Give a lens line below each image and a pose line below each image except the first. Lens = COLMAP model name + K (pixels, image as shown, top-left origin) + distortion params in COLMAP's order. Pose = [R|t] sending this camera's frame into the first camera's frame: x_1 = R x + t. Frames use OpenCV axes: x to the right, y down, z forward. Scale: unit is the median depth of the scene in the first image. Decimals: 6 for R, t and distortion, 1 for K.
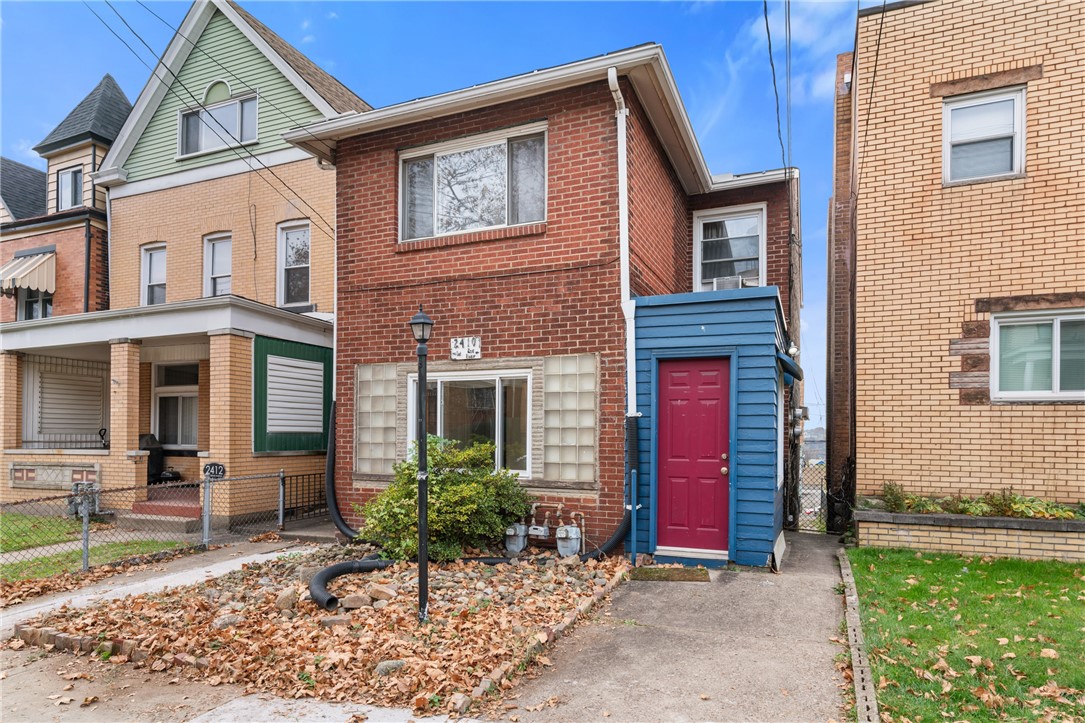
lens RADIAL K [[618.9, 0, 543.2], [0, 618.9, 359.7], [0, 0, 1]] dist [-0.000027, -0.000658]
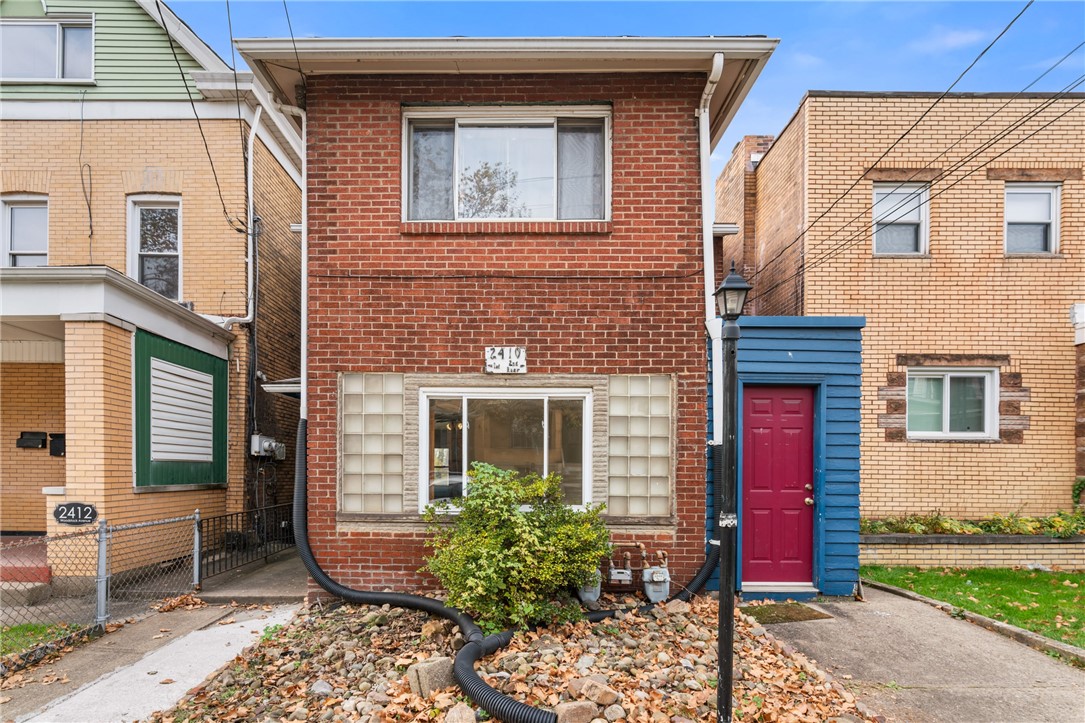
lens RADIAL K [[522.6, 0, 513.7], [0, 522.6, 426.4], [0, 0, 1]] dist [-0.006658, 0.001199]
pose [[0.926706, 0.033046, 0.374331, -0.365942], [-0.048289, 0.998339, 0.031412, 0.046681], [-0.372671, -0.047186, 0.926763, 0.336315]]
